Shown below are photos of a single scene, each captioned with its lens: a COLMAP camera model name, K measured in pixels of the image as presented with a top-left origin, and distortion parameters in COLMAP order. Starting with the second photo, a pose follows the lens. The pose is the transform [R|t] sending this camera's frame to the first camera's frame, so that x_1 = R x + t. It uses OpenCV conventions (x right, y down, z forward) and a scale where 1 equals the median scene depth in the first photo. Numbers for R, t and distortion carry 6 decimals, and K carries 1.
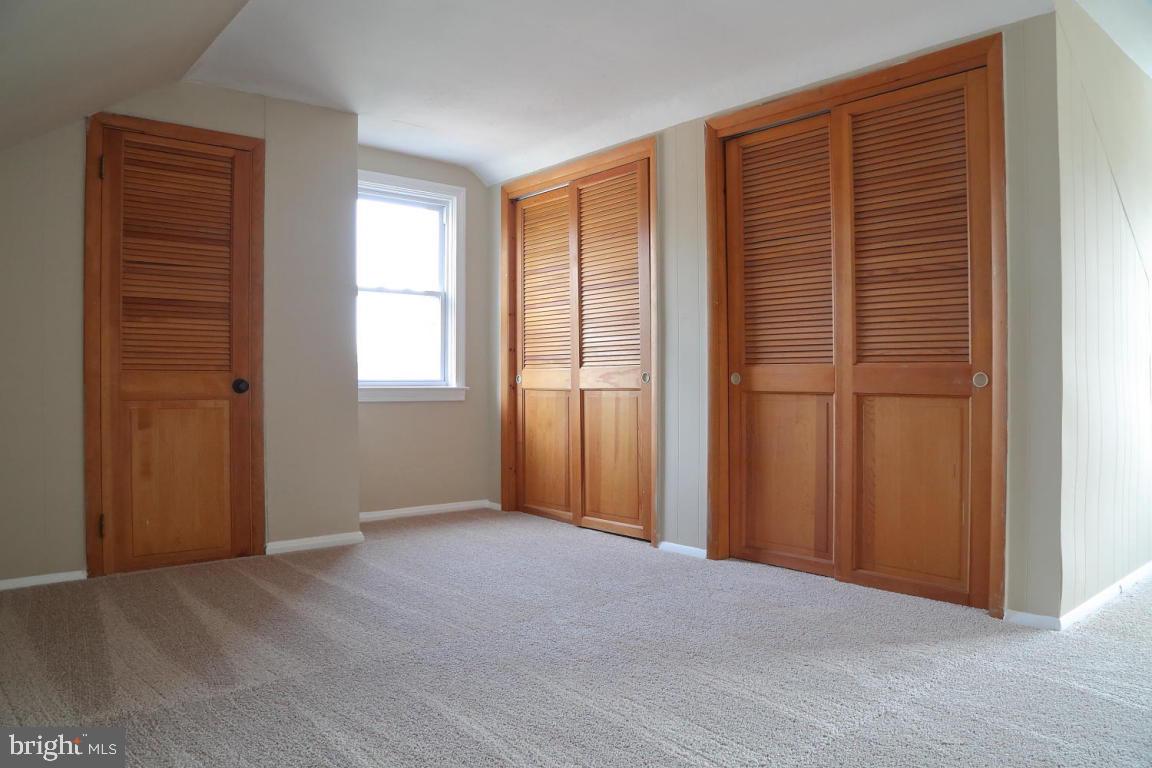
lens RADIAL K [[786.1, 0, 576.0], [0, 786.1, 384.0], [0, 0, 1]] dist [-0.092325, 0.005708]
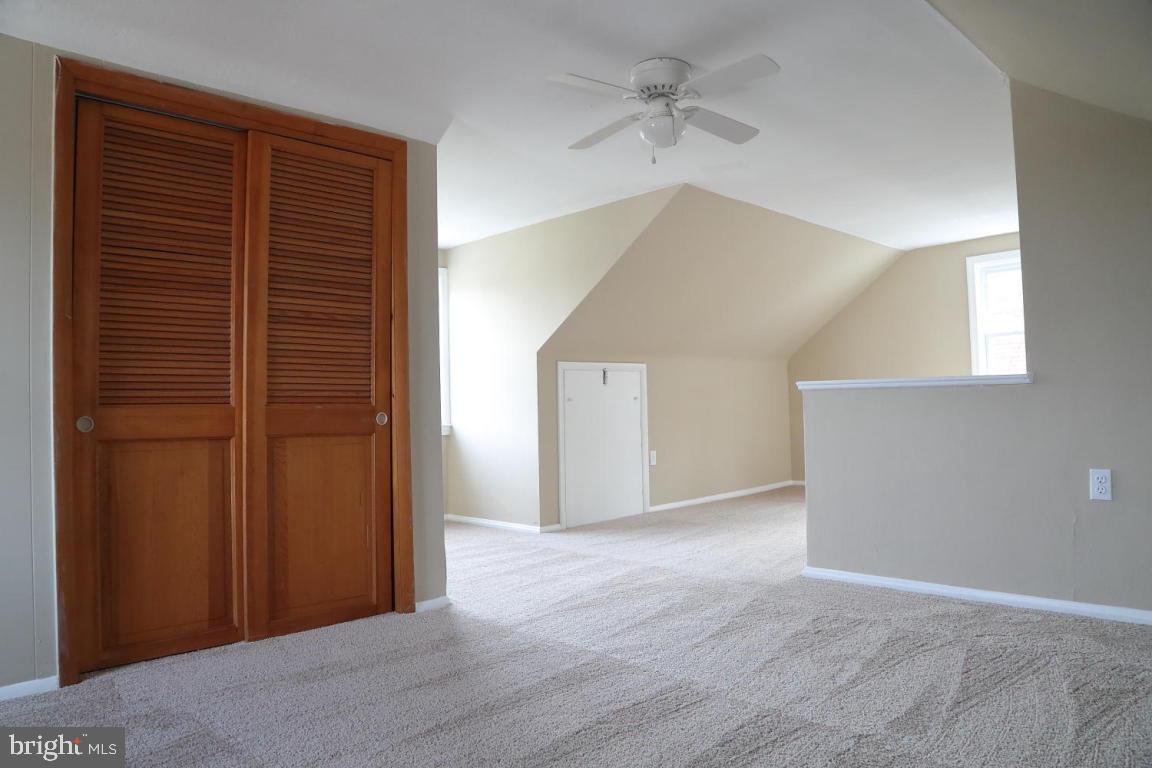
lens RADIAL K [[786.1, 0, 576.0], [0, 786.1, 384.0], [0, 0, 1]] dist [-0.092325, 0.005708]
pose [[-0.073176, 0.037917, 0.996598, -0.623110], [0.031123, 0.998877, -0.035719, -0.005720], [-0.996833, 0.028403, -0.074274, 0.700421]]
